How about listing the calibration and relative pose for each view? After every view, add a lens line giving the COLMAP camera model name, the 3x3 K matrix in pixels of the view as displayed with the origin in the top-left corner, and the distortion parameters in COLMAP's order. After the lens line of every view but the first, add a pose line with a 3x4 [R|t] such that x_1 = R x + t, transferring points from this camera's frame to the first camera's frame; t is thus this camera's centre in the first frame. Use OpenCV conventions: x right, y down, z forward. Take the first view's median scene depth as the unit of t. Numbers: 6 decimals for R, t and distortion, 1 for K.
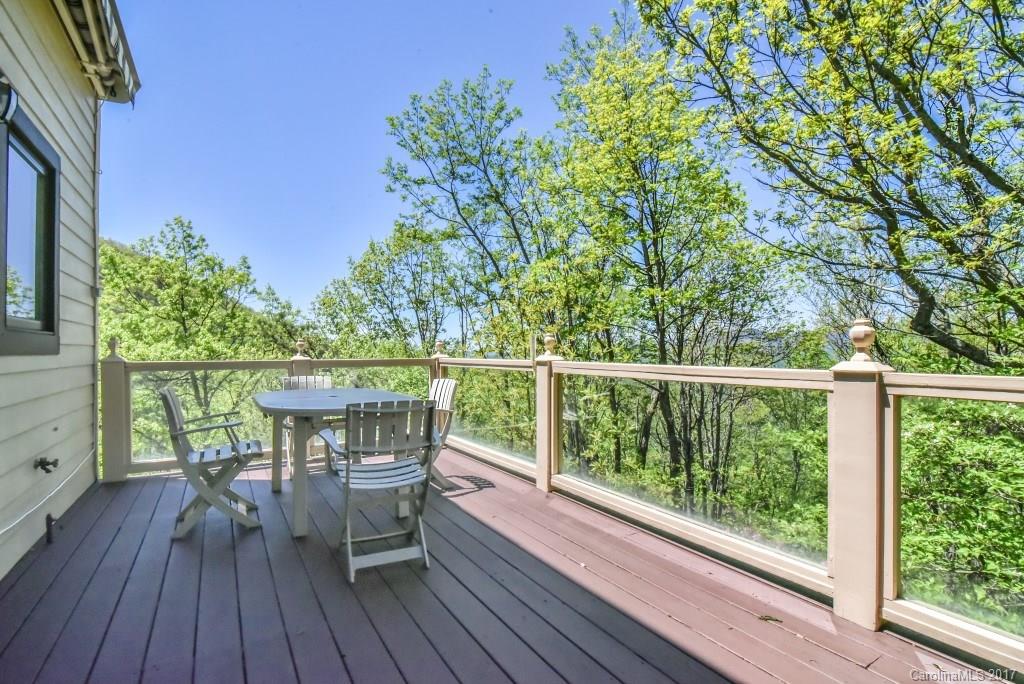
lens RADIAL K [[471.6, 0, 508.2], [0, 471.6, 350.3], [0, 0, 1]] dist [-0.013456, 0.000355]
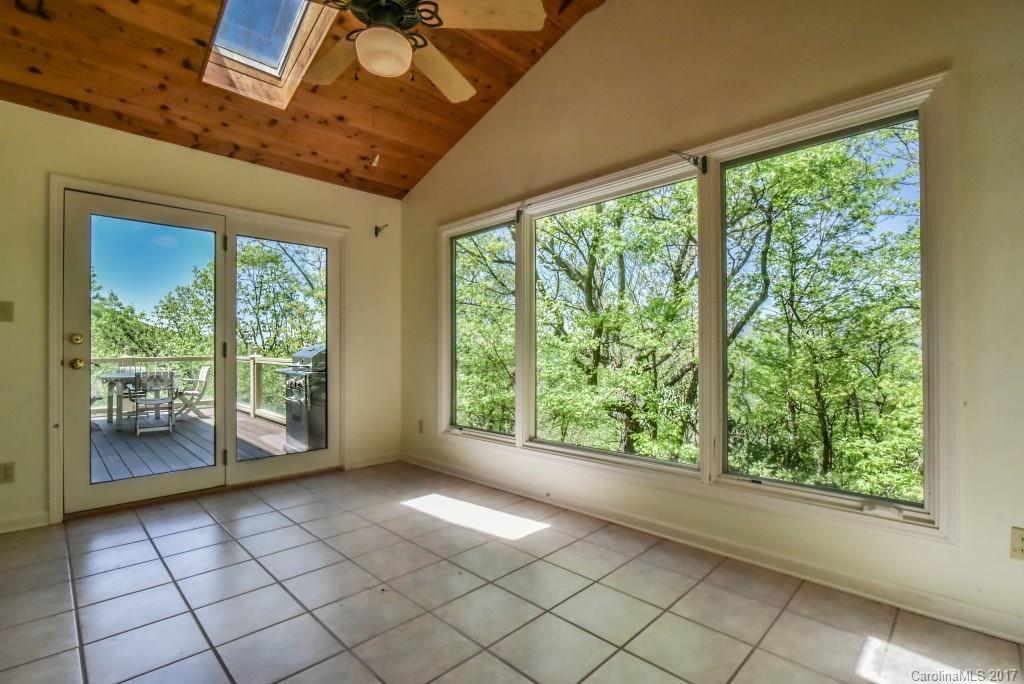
lens RADIAL K [[471.6, 0, 516.1], [0, 471.6, 339.4], [0, 0, 1]] dist [-0.013456, 0.000355]
pose [[0.971310, 0.003840, 0.237786, 0.246090], [-0.000254, 0.999886, -0.015107, -0.009413], [-0.237817, 0.014613, 0.971200, -0.463876]]
